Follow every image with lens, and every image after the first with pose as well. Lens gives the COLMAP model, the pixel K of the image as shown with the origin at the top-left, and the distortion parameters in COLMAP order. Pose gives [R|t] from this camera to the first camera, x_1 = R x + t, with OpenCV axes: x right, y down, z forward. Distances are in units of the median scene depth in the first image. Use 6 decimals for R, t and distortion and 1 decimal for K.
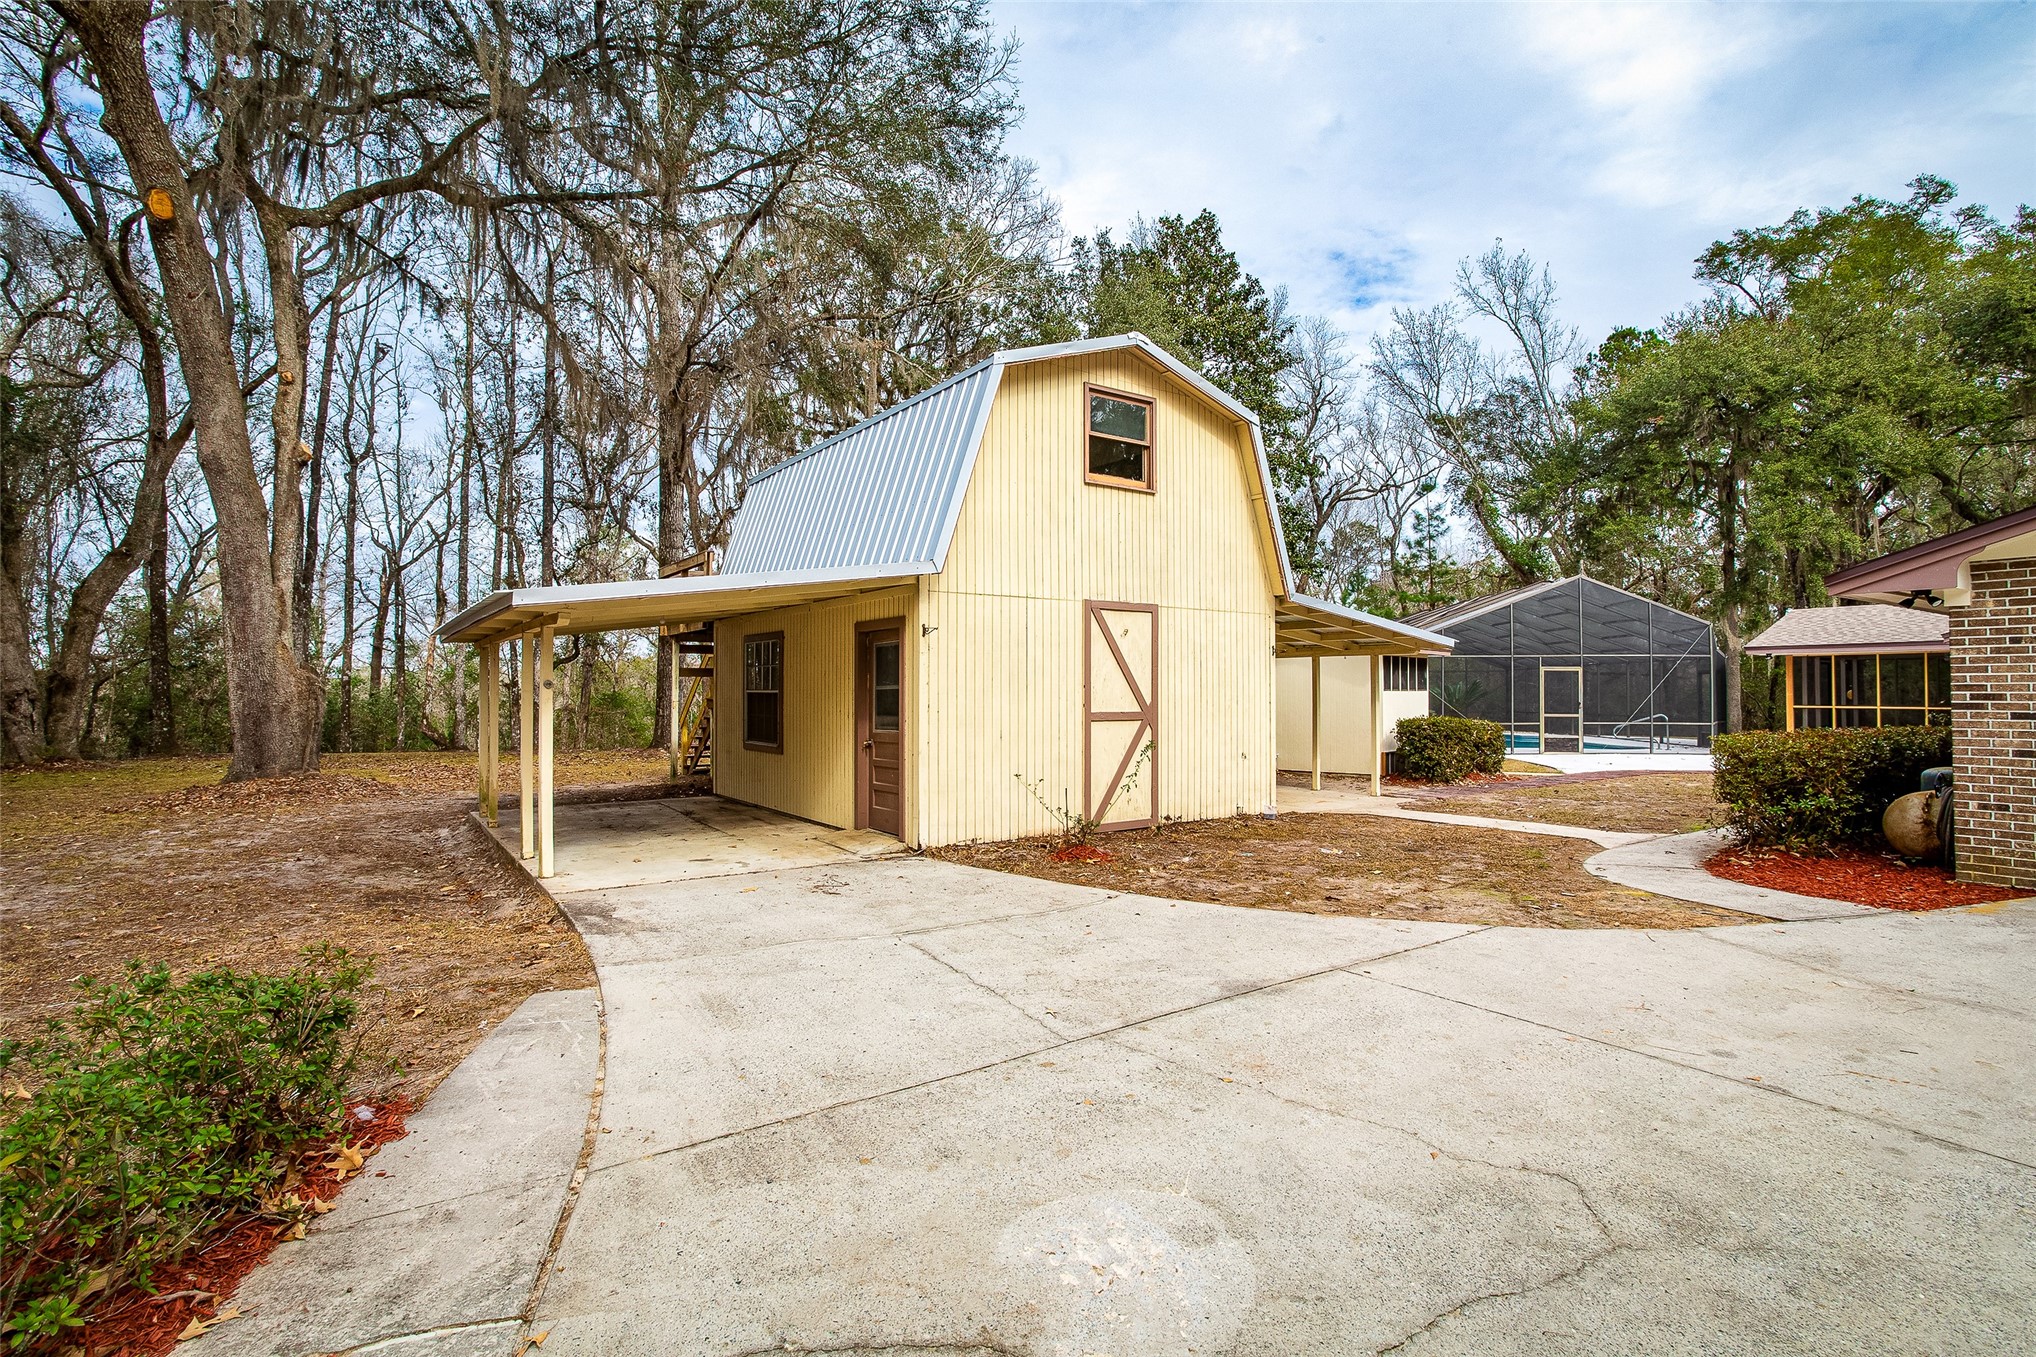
lens RADIAL K [[976.9, 0, 1018.0], [0, 976.9, 678.5], [0, 0, 1]] dist [-0.003358, -0.000539]
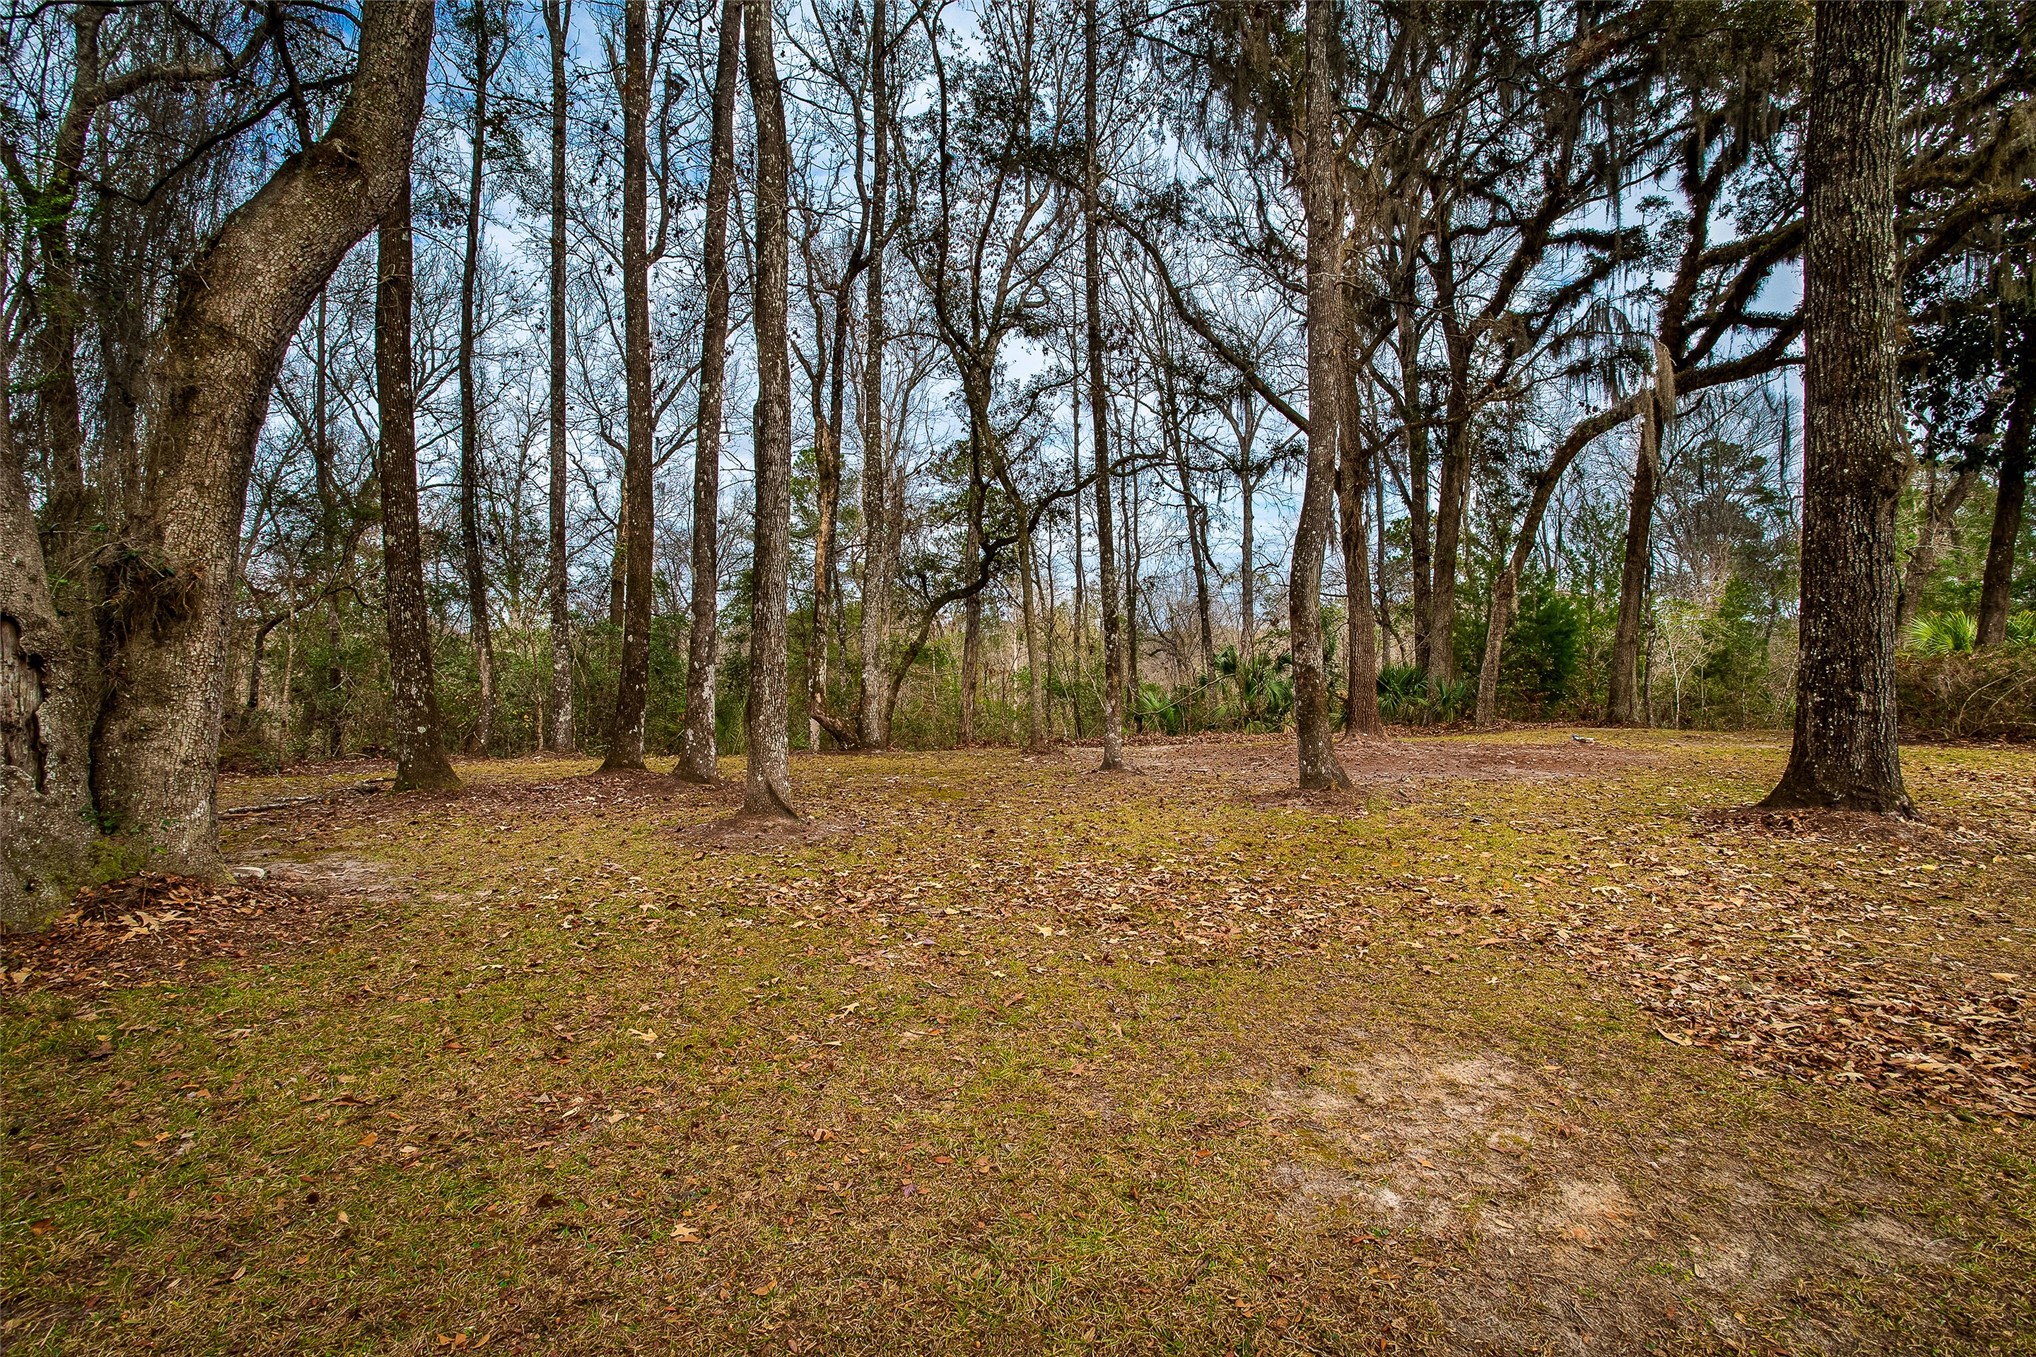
lens RADIAL K [[976.9, 0, 1018.0], [0, 976.9, 678.5], [0, 0, 1]] dist [-0.003358, -0.000539]
pose [[0.995275, 0.006508, -0.096878, -0.377392], [-0.002212, 0.999012, 0.044394, 0.007913], [0.097071, -0.043969, 0.994306, 0.397000]]
